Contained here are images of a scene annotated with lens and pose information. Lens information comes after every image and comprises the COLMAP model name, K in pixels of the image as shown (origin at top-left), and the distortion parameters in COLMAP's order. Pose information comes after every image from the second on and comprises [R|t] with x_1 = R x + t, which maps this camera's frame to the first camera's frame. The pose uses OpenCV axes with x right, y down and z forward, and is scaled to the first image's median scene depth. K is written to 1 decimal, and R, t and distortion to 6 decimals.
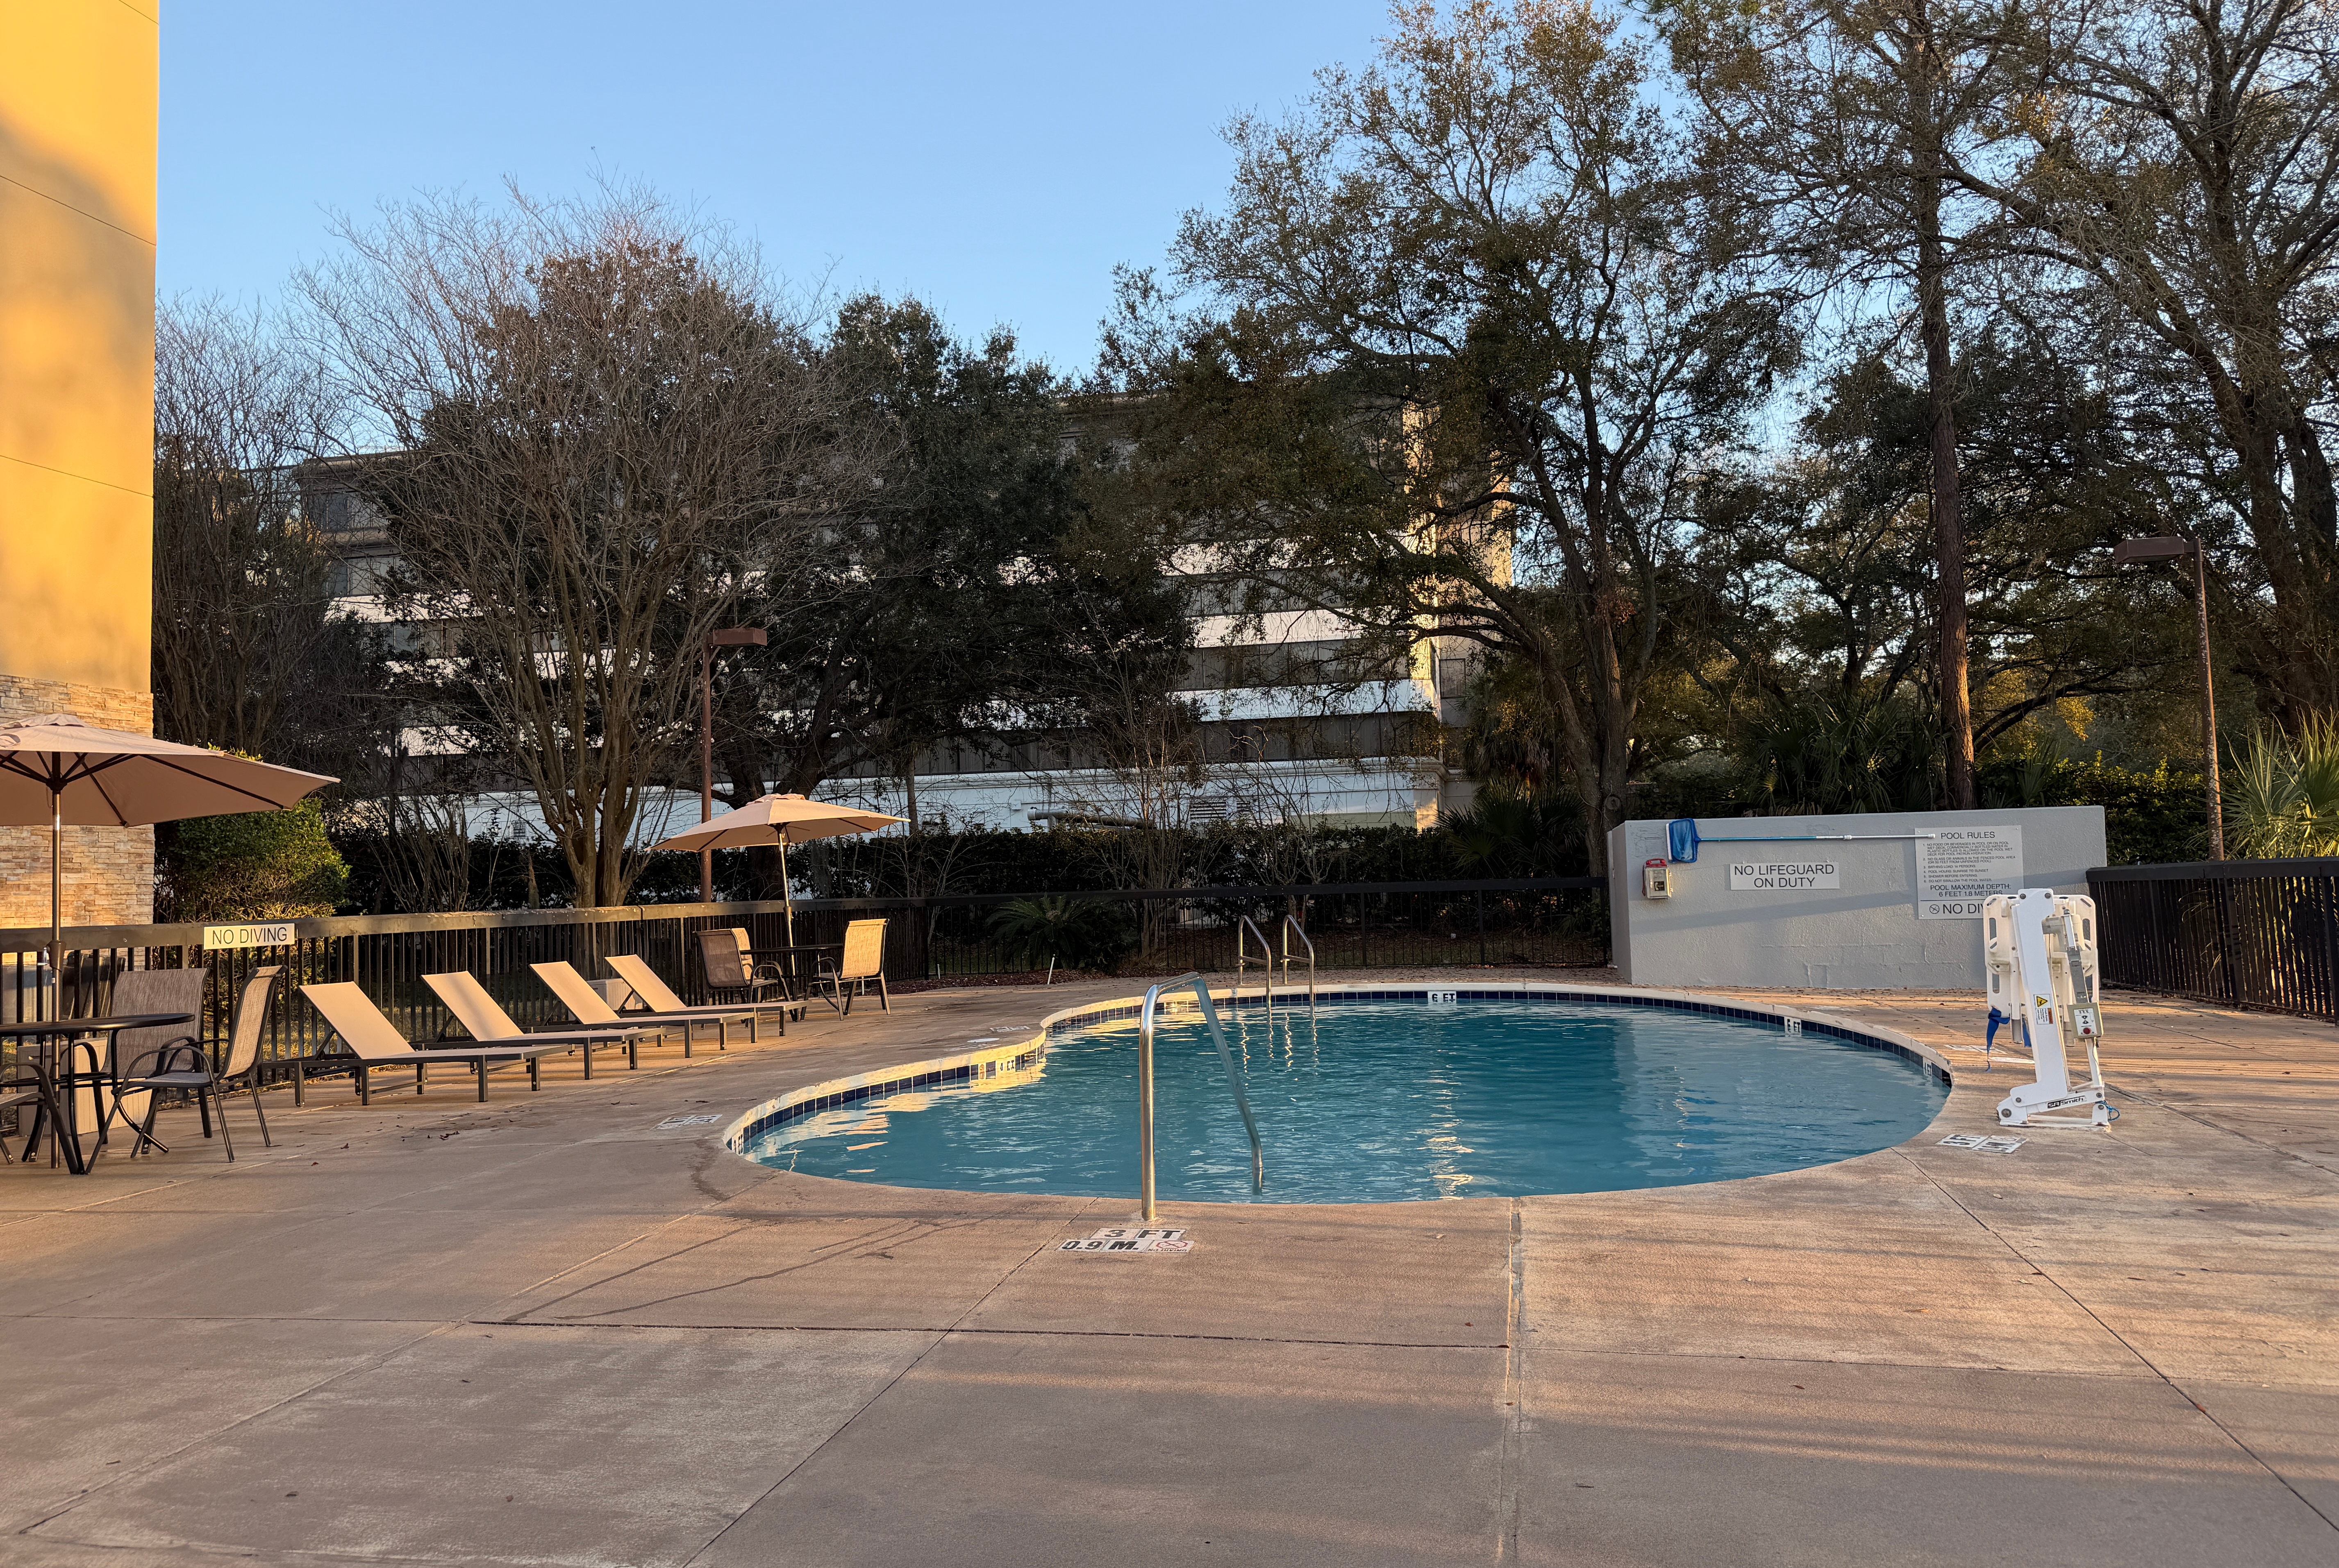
lens RADIAL K [[1619.3, 0, 1168.1], [0, 1619.3, 694.2], [0, 0, 1]] dist [0.130314, -0.107515]
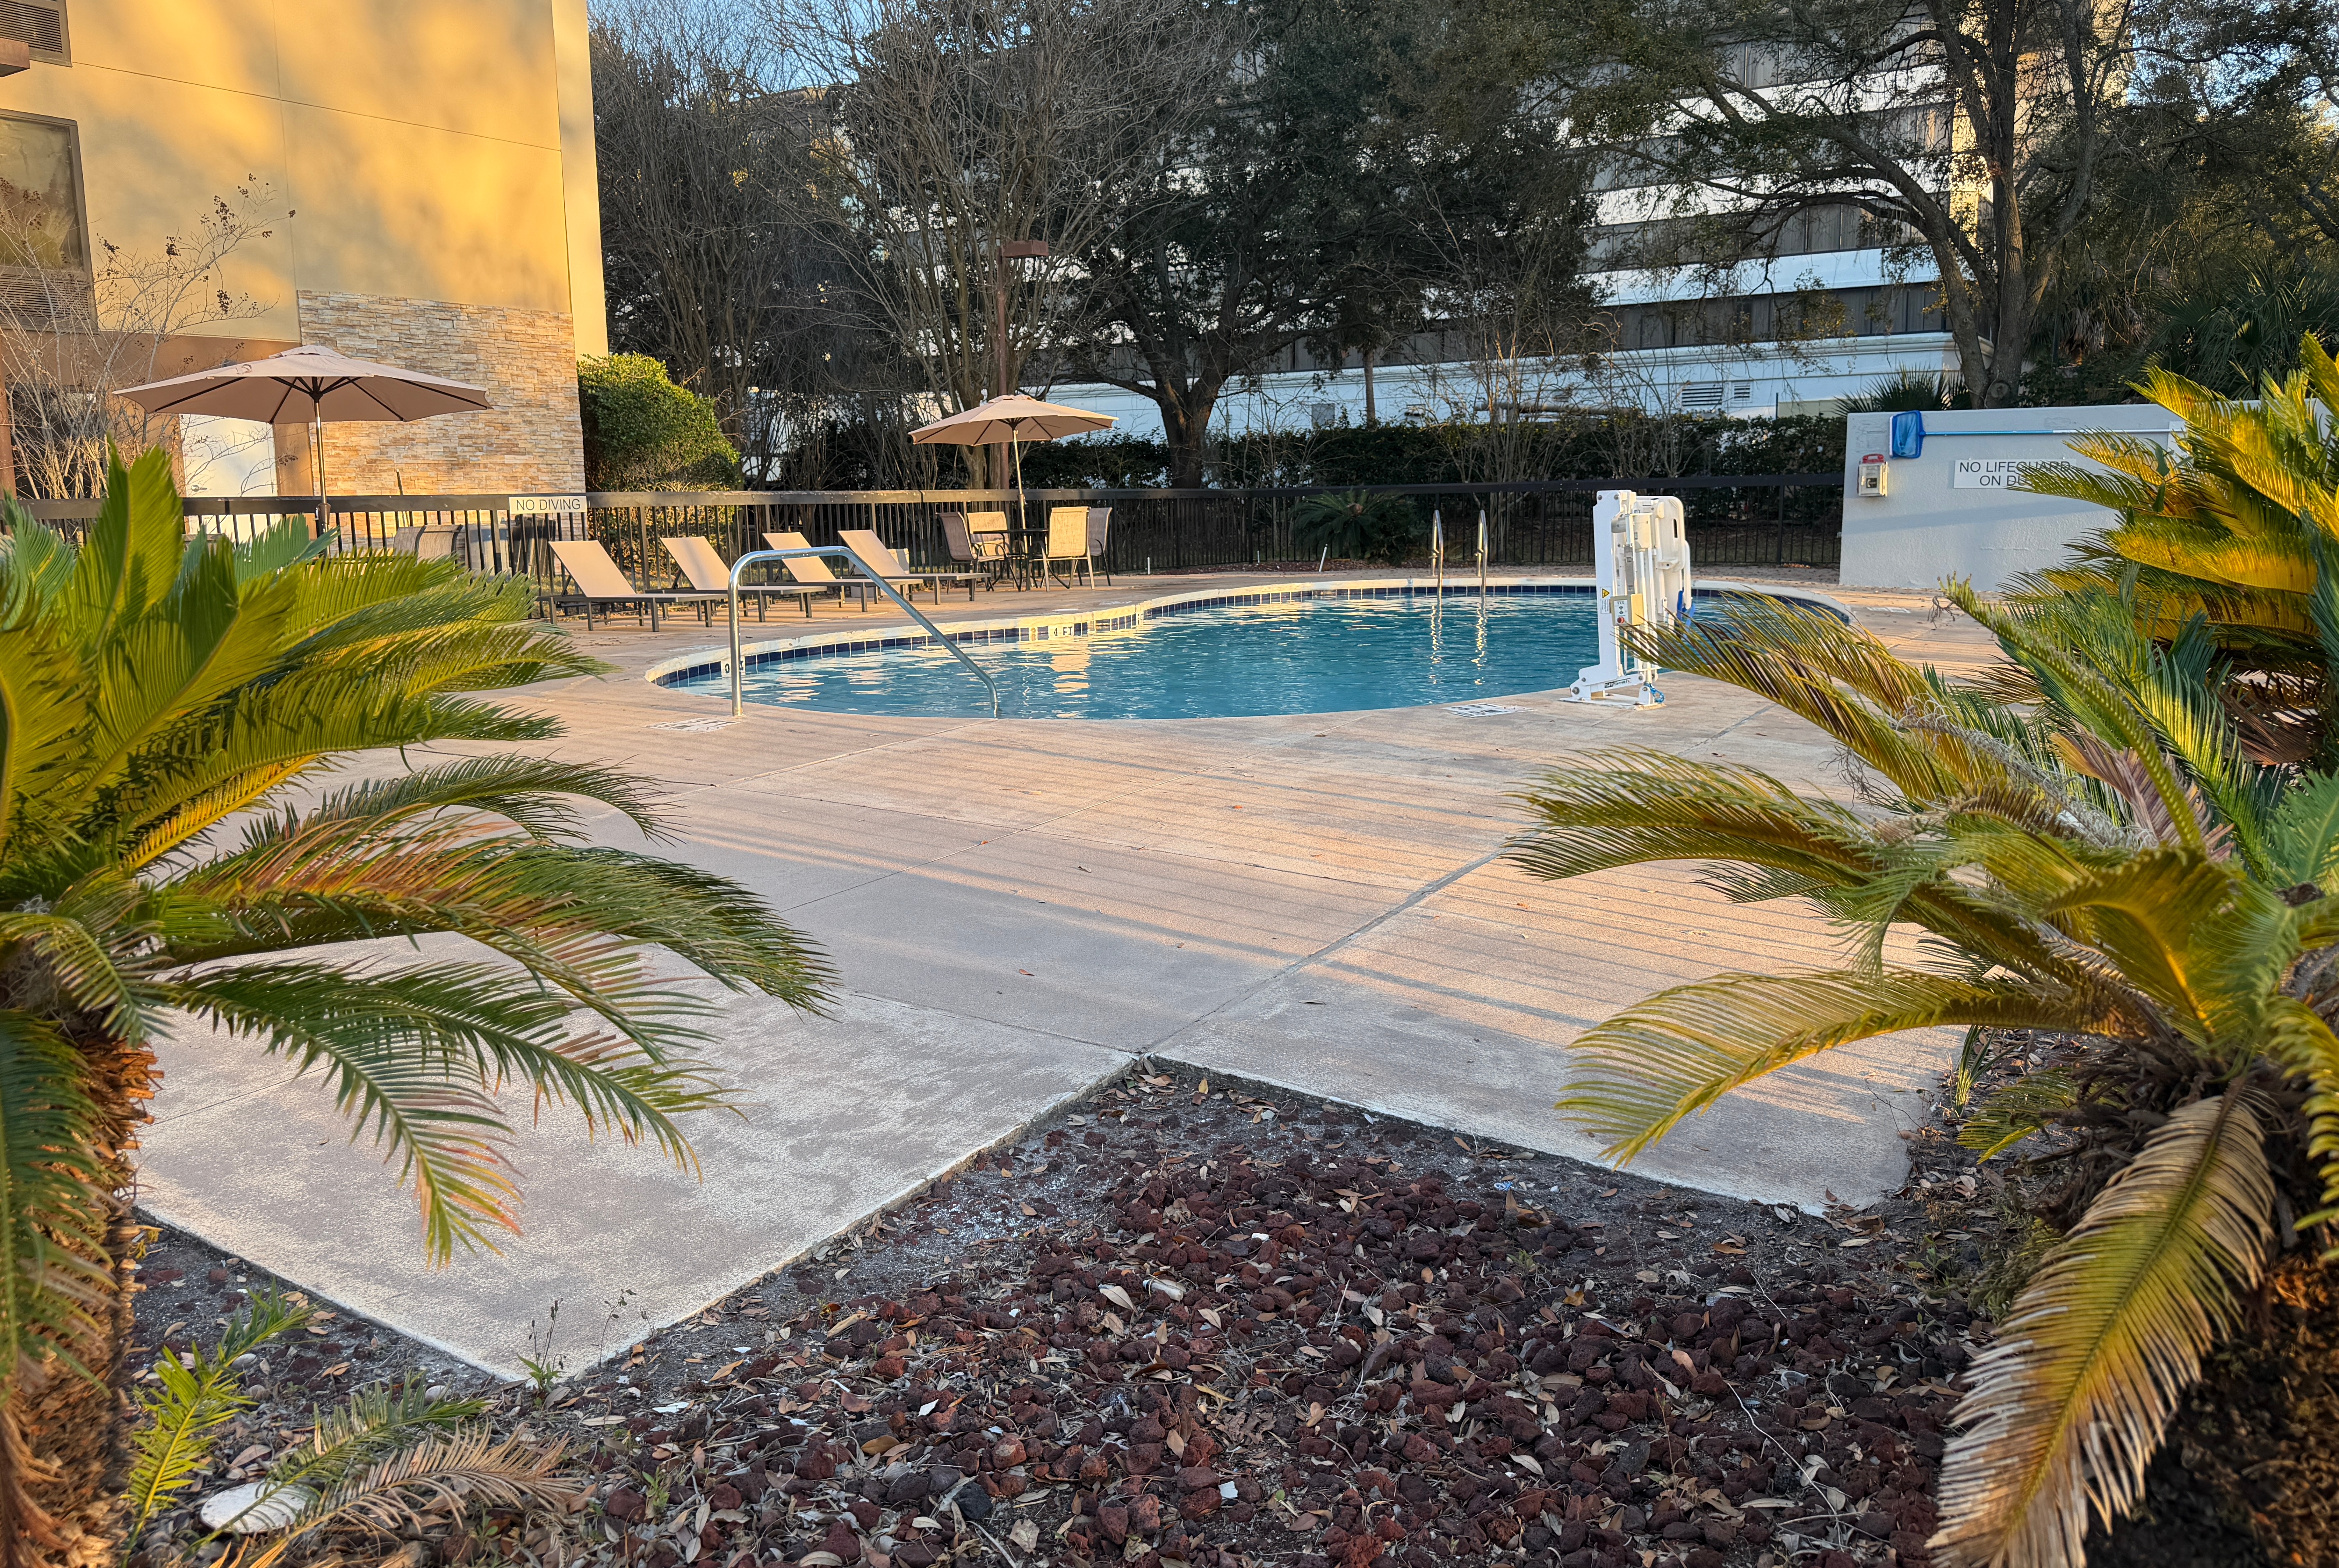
lens RADIAL K [[1622.9, 0, 1169.5], [0, 1622.9, 784.0], [0, 0, 1]] dist [0.069346, -0.109498]
pose [[0.921221, 0.082721, -0.380144, 0.320350], [0.035273, 0.955349, 0.293367, -0.010891], [0.387438, -0.283665, 0.877169, -0.045621]]
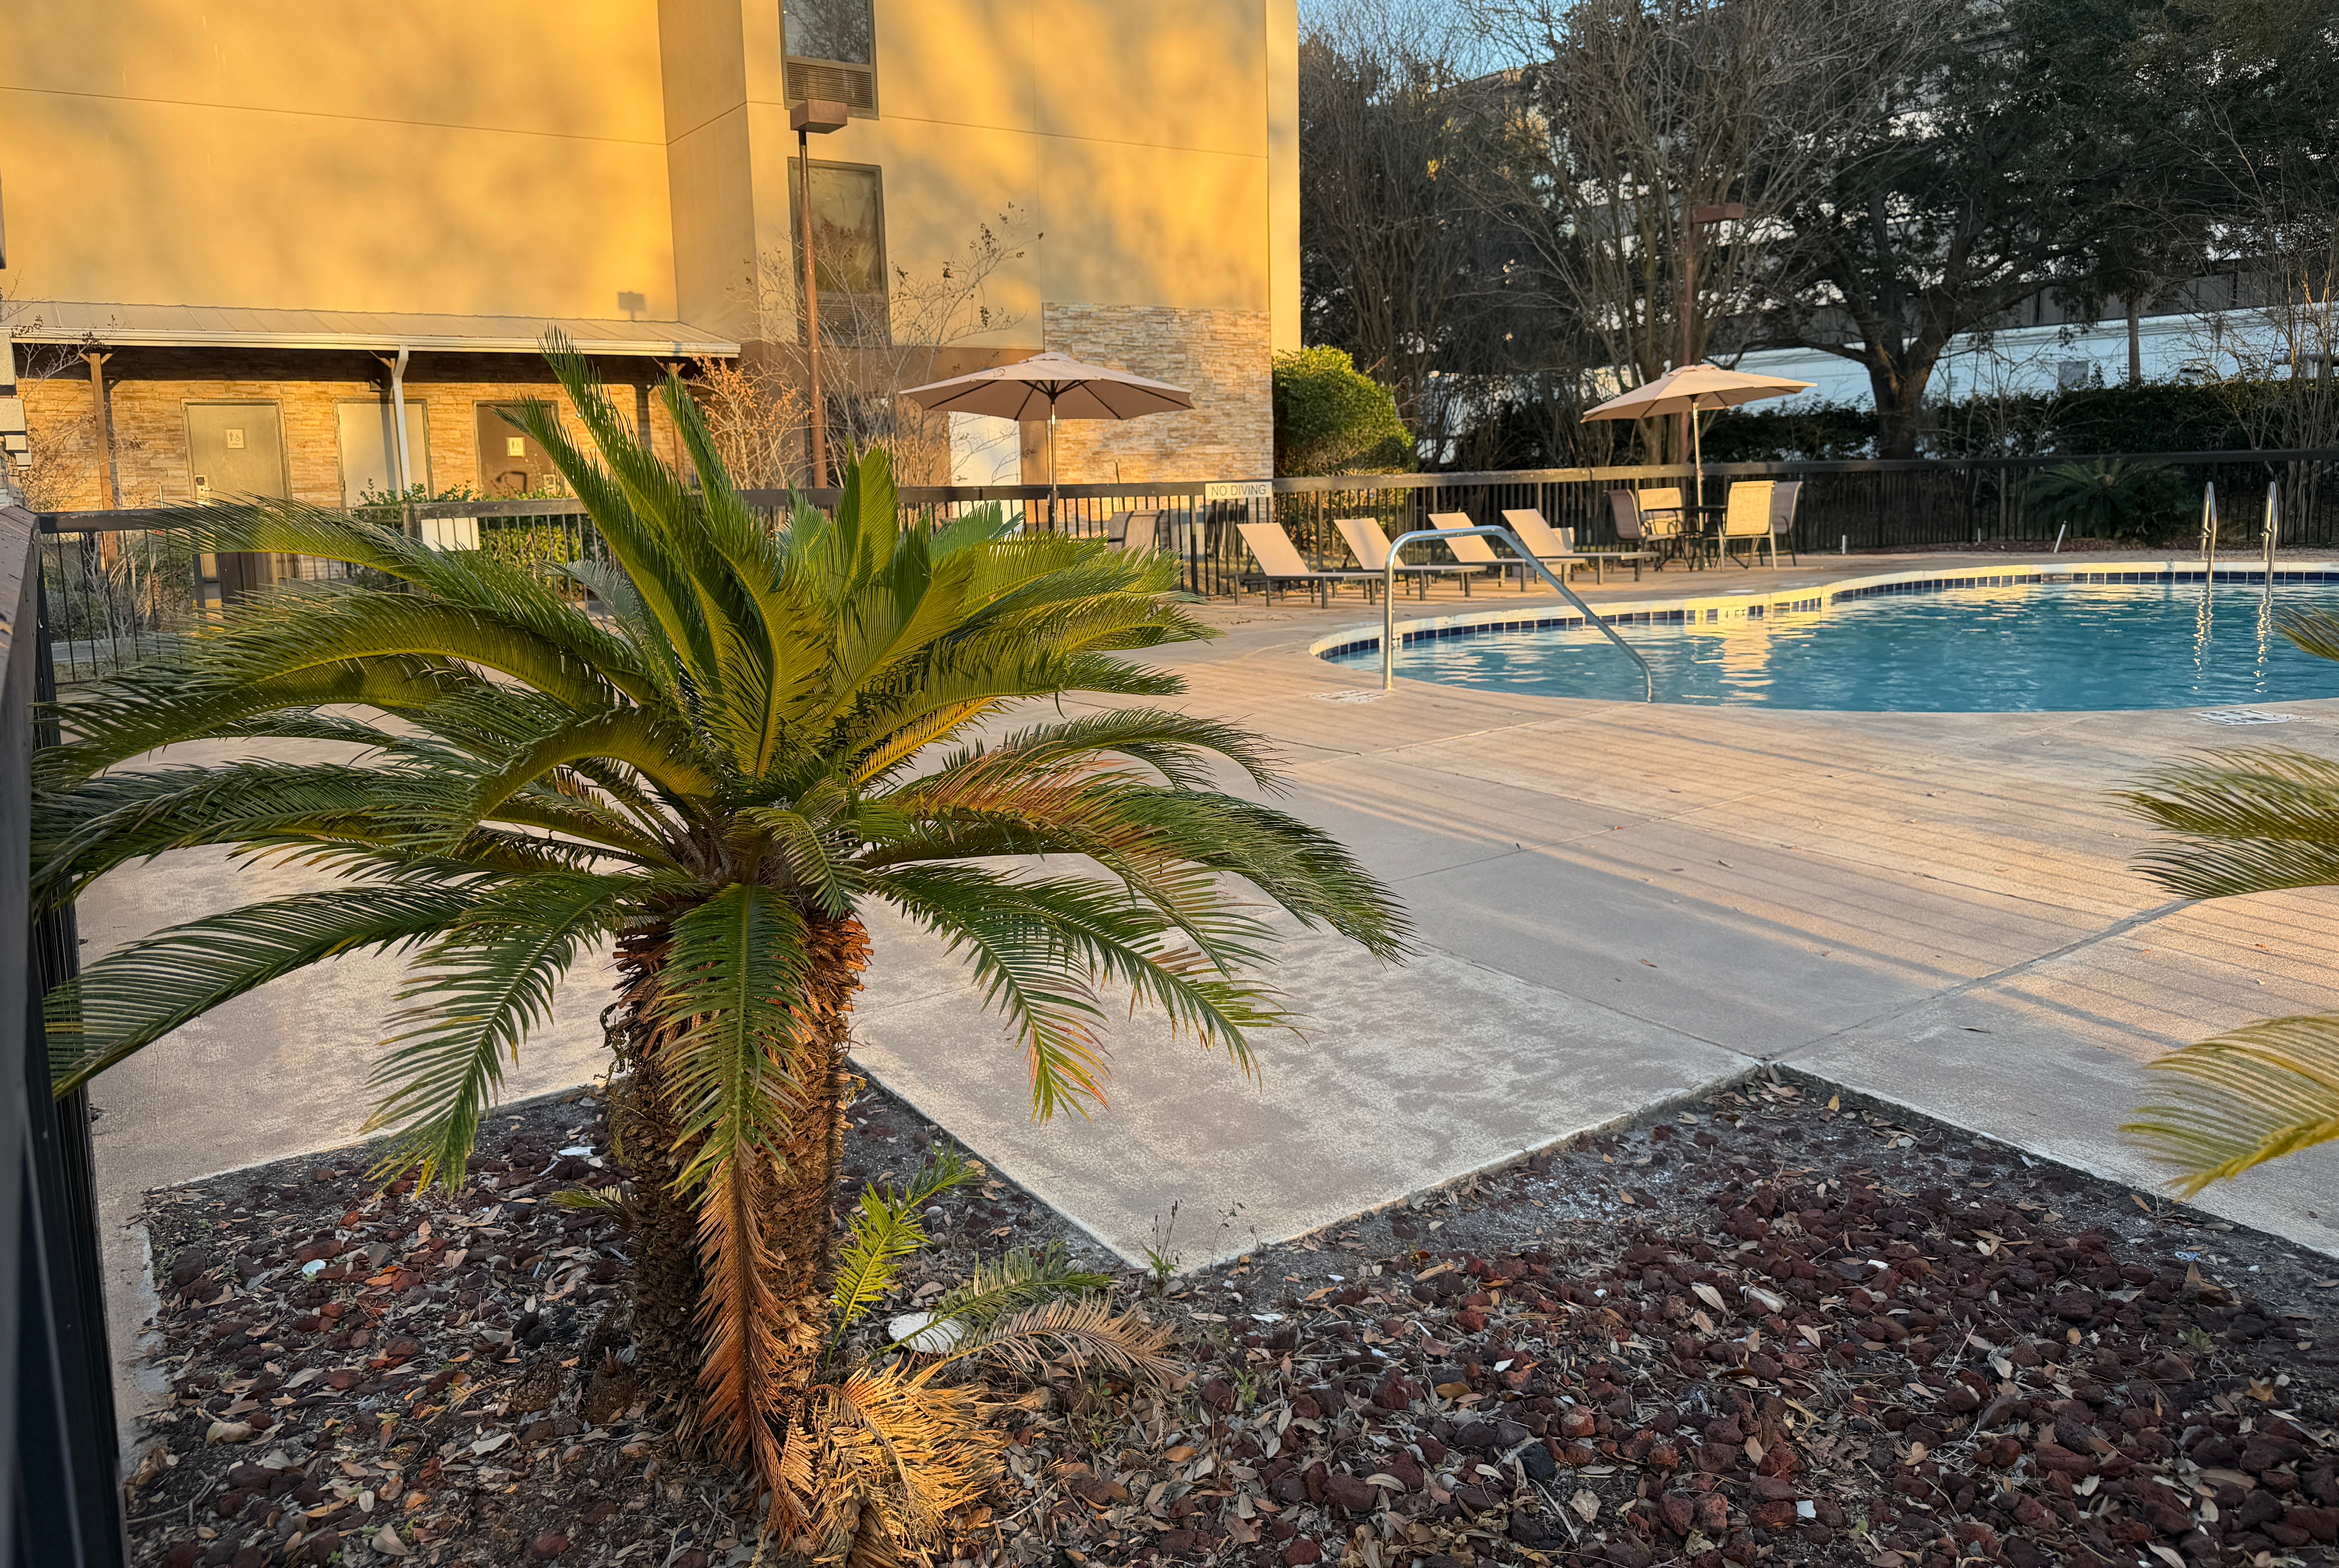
lens RADIAL K [[1623.1, 0, 1169.5], [0, 1623.1, 784.0], [0, 0, 1]] dist [0.069346, -0.109498]
pose [[0.694929, 0.137661, -0.705778, 0.329215], [0.093379, 0.955917, 0.278394, -0.011235], [0.712990, -0.259369, 0.651440, -0.047898]]
